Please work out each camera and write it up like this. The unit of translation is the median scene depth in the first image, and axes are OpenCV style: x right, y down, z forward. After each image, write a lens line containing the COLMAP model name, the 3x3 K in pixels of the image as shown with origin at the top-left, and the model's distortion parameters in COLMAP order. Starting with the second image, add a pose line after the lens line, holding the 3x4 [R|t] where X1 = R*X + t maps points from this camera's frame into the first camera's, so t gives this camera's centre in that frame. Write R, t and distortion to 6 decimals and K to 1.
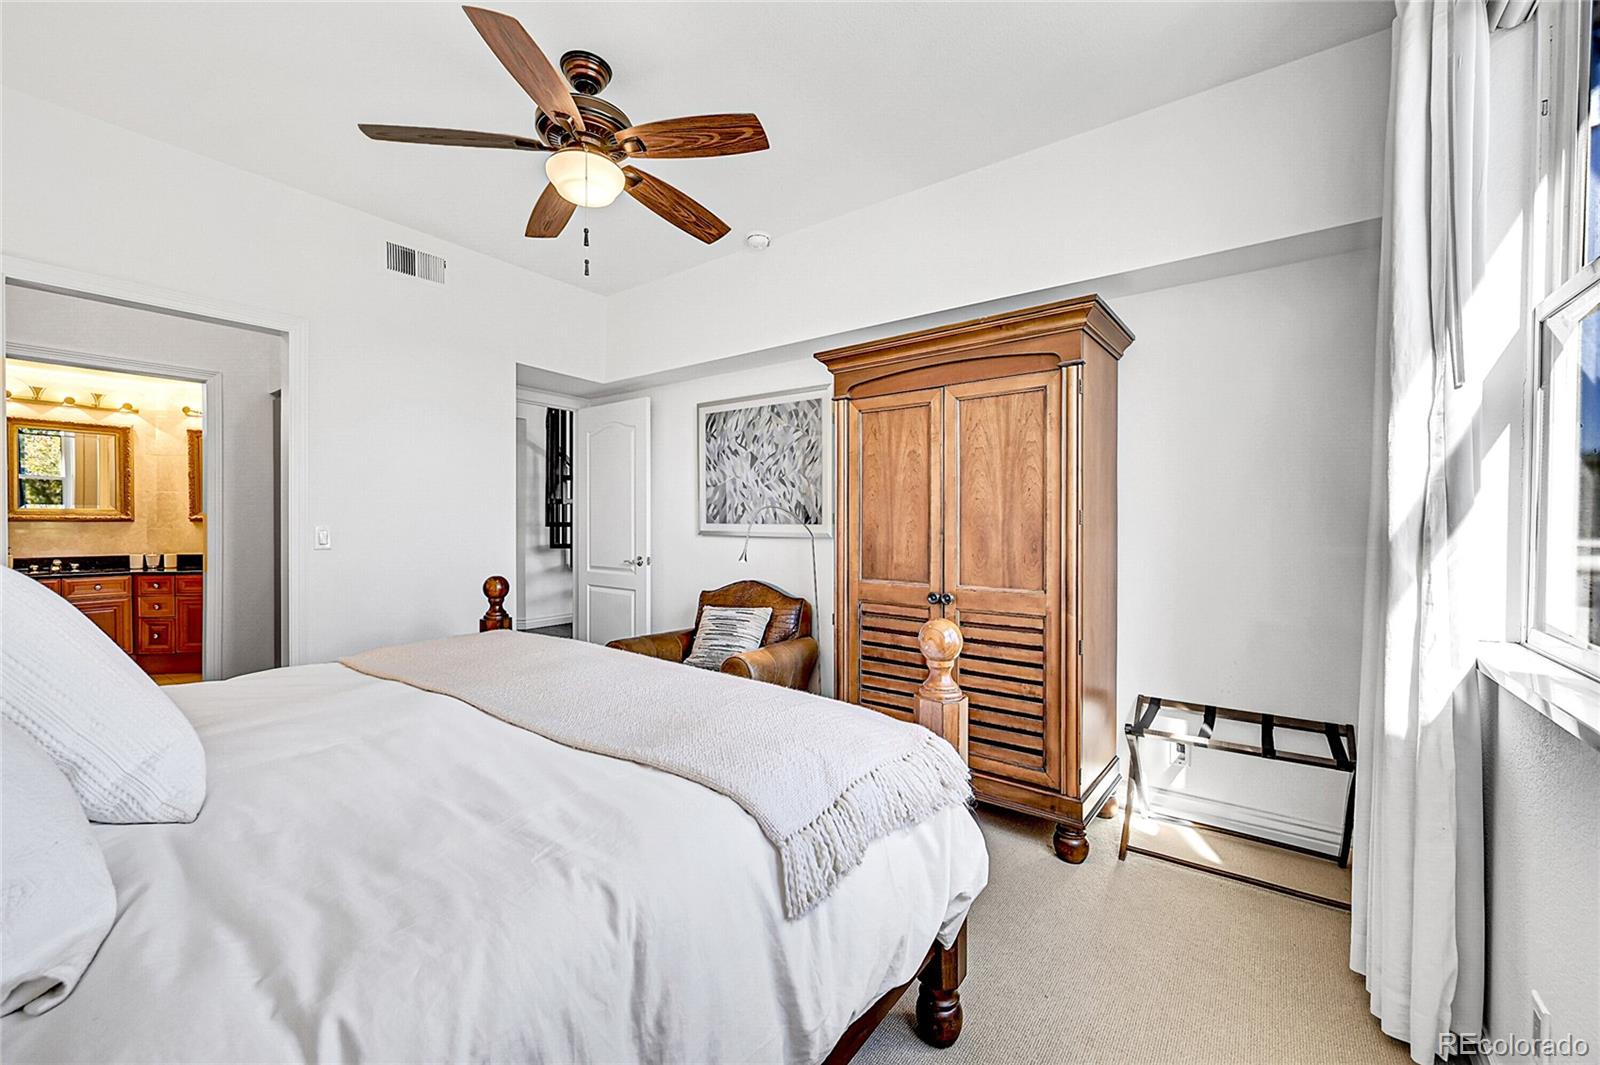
lens RADIAL K [[637.9, 0, 786.4], [0, 637.9, 533.9], [0, 0, 1]] dist [-0.000603, -0.000401]
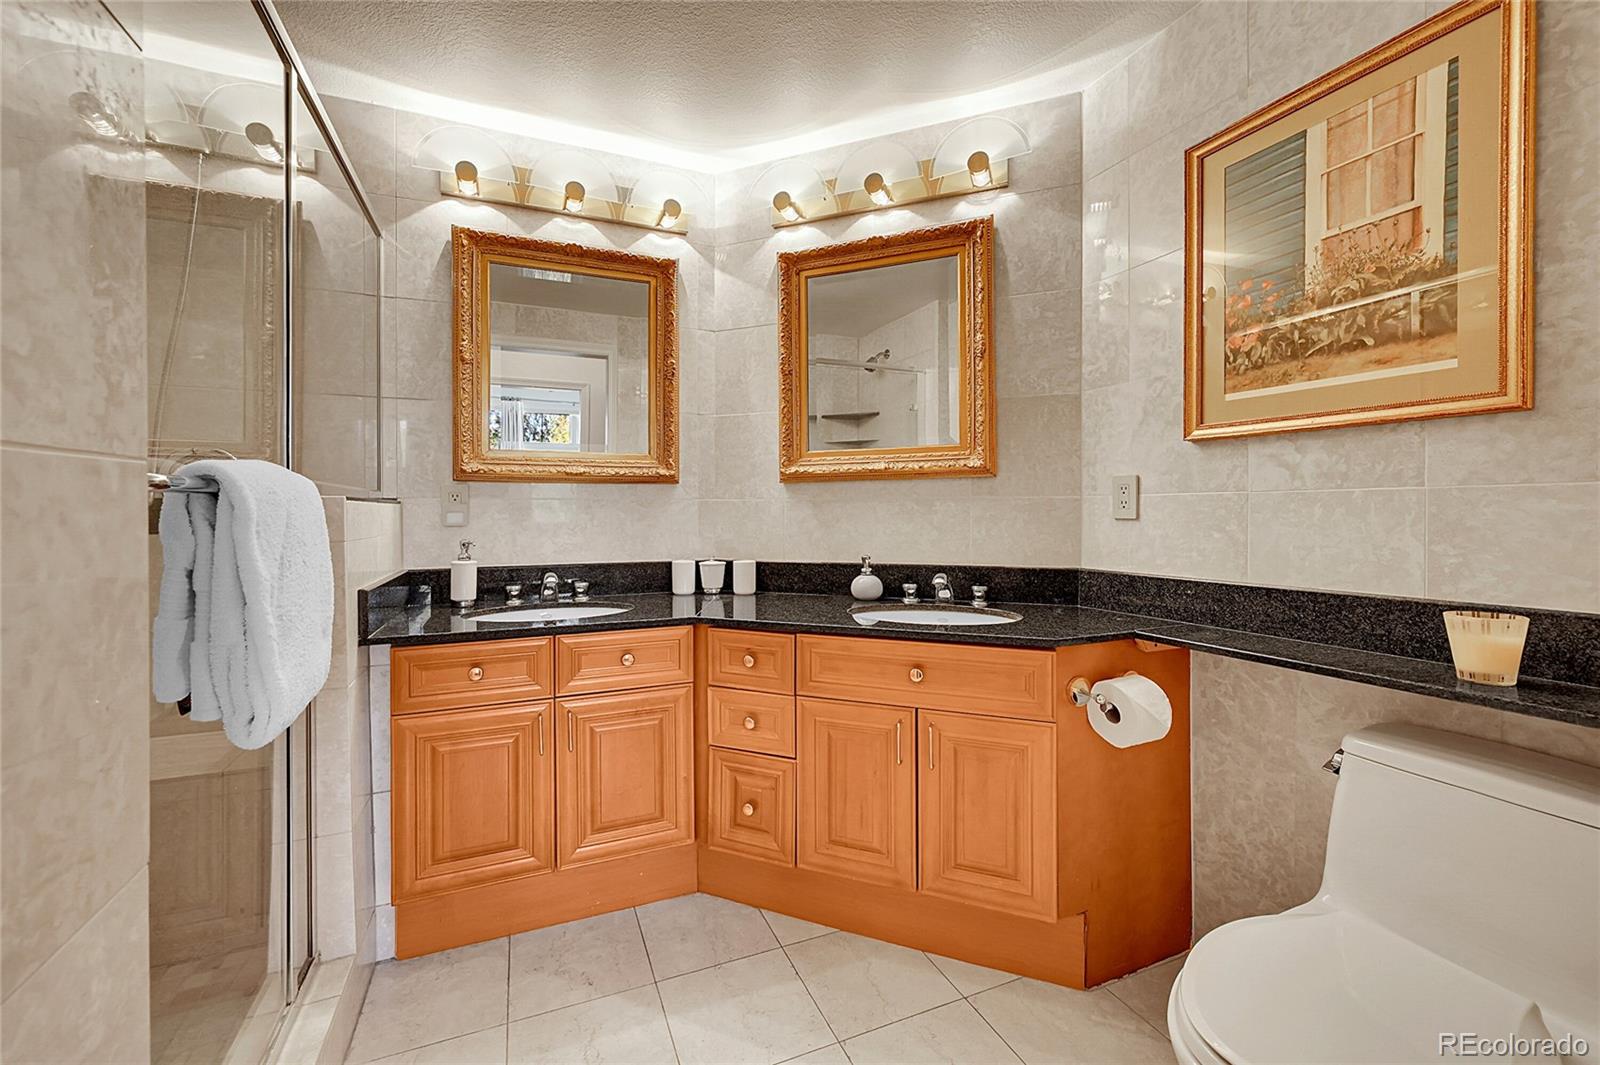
lens RADIAL K [[637.9, 0, 792.2], [0, 637.9, 509.7], [0, 0, 1]] dist [-0.000603, -0.000401]
pose [[0.867643, -0.005763, -0.497155, -0.746956], [-0.002241, 0.999877, -0.015500, 0.005264], [0.497183, 0.014563, 0.867523, 0.667674]]
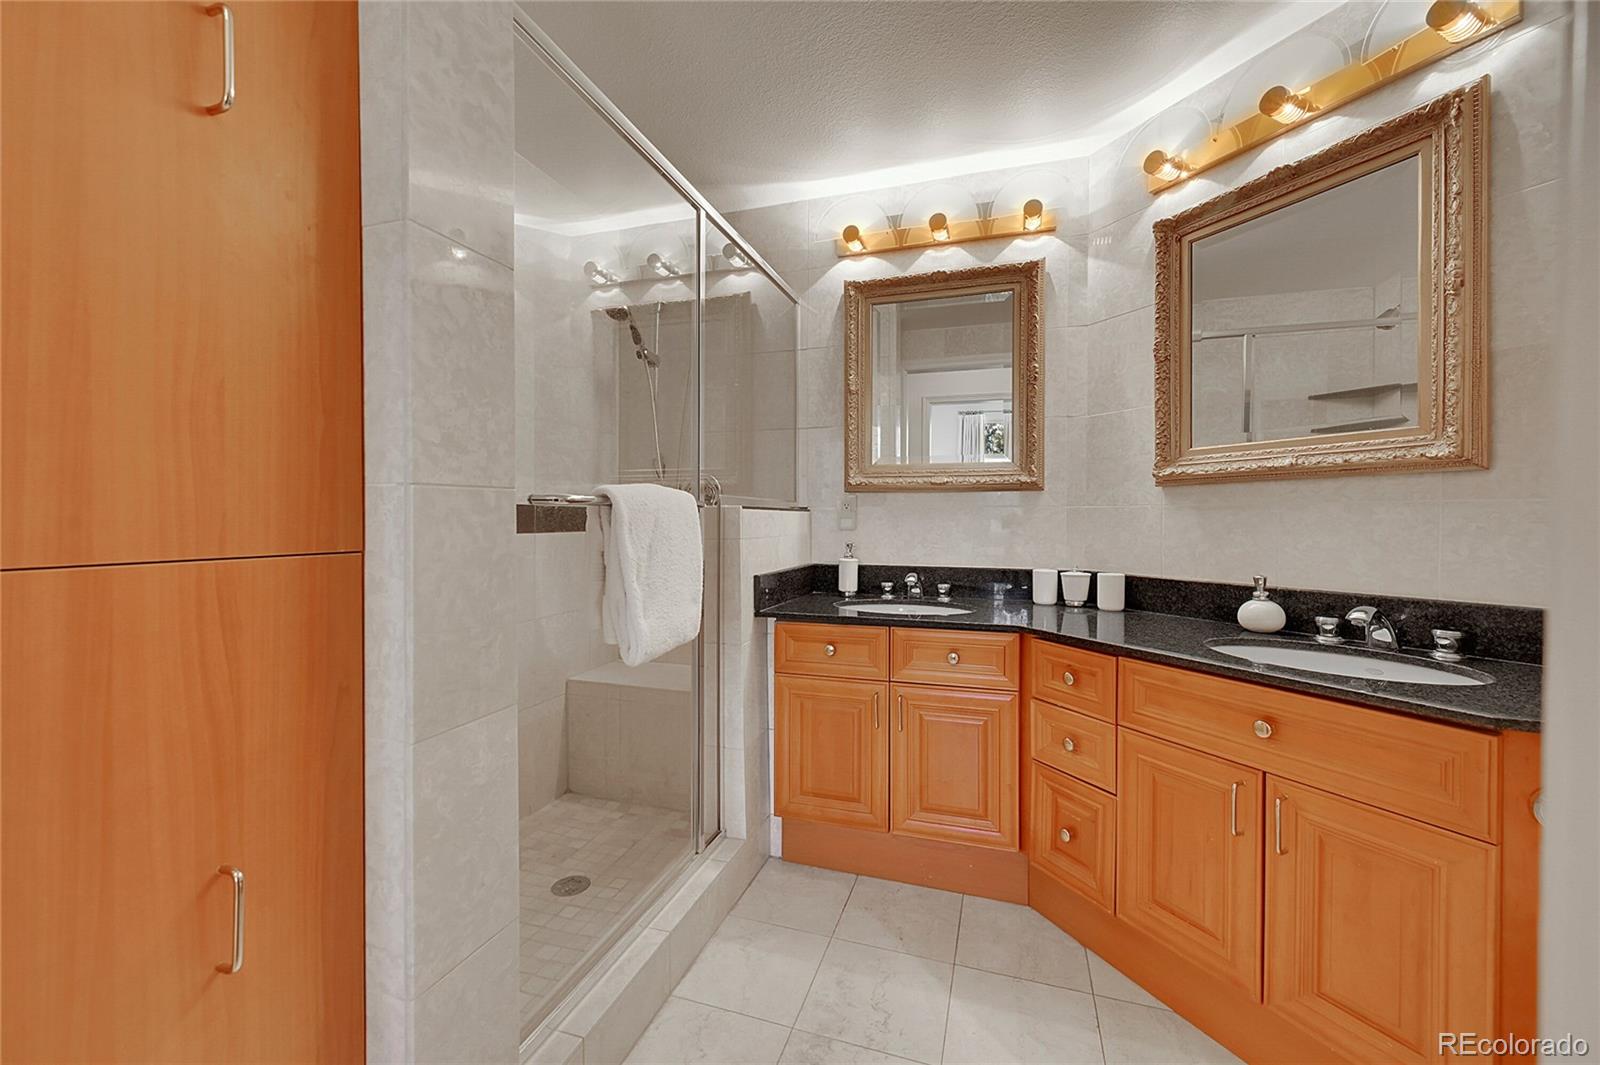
lens RADIAL K [[637.9, 0, 807.1], [0, 637.9, 523.7], [0, 0, 1]] dist [-0.000603, -0.000401]
pose [[0.335788, 0.007093, -0.941911, -0.684881], [-0.016130, 0.999868, 0.001779, 0.004818], [0.941799, 0.014596, 0.335859, 0.717301]]
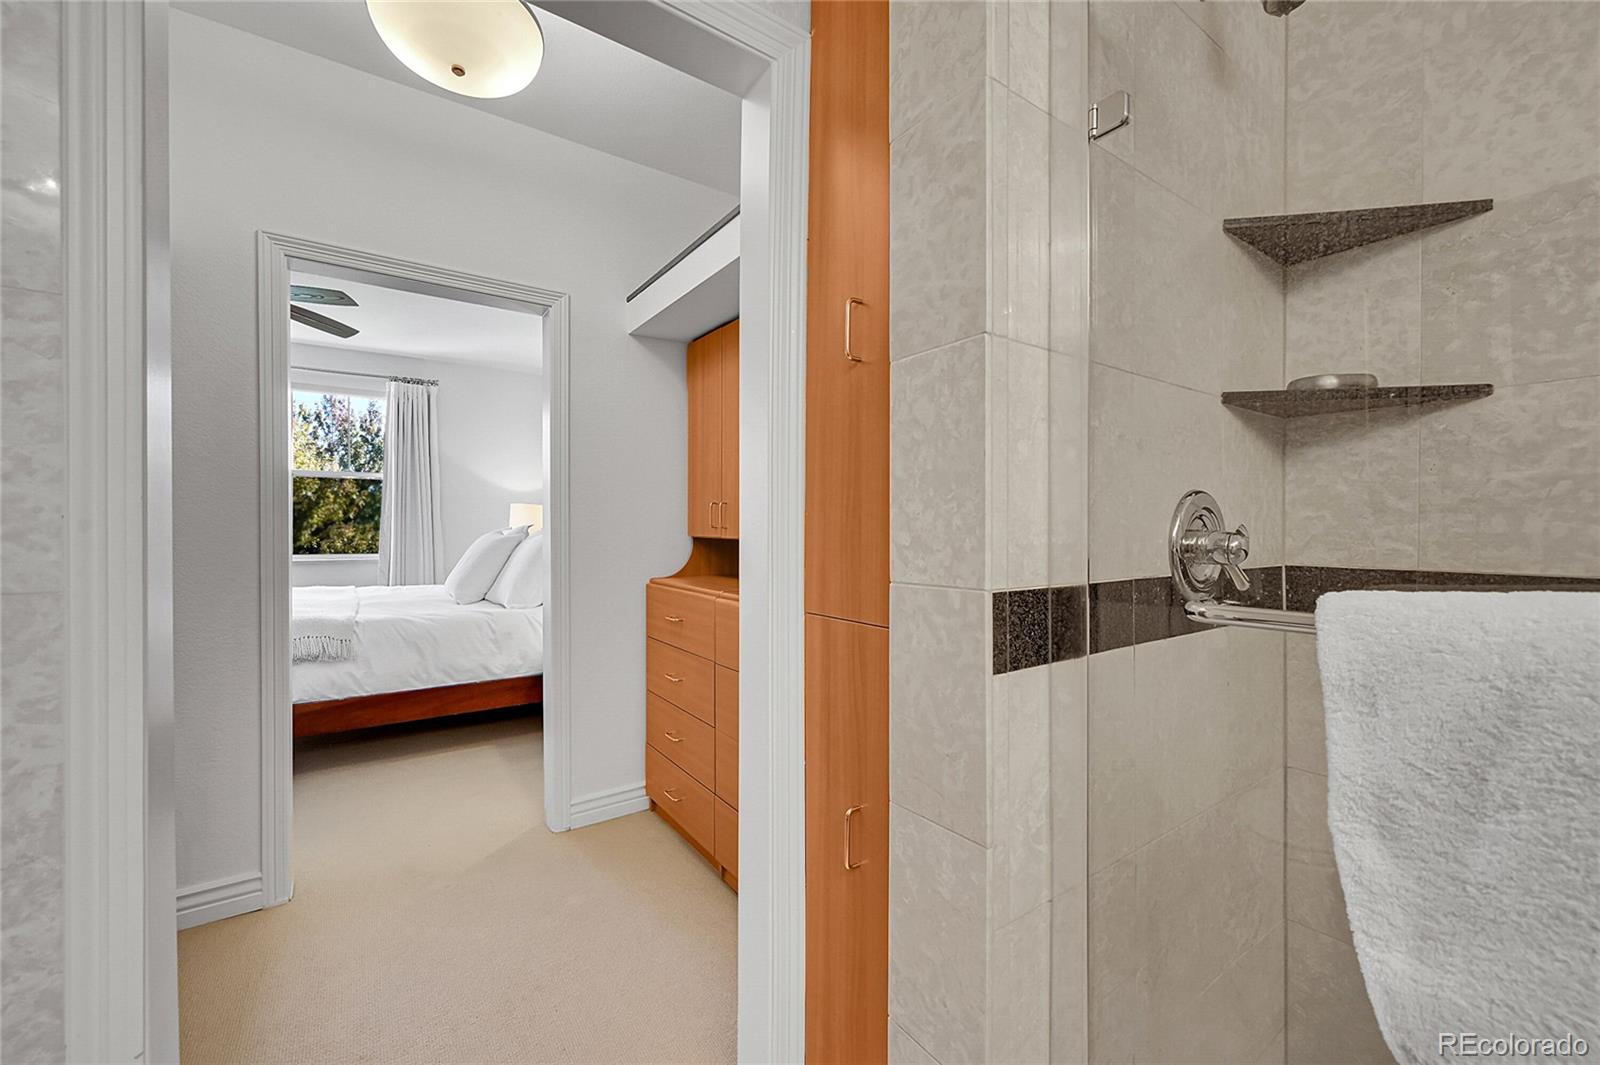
lens RADIAL K [[637.9, 0, 789.5], [0, 637.9, 529.1], [0, 0, 1]] dist [-0.000603, -0.000401]
pose [[-0.950772, -0.003788, 0.309869, -0.875365], [0.000542, 0.999903, 0.013887, -0.018939], [-0.309892, 0.013372, -0.950678, 0.851486]]
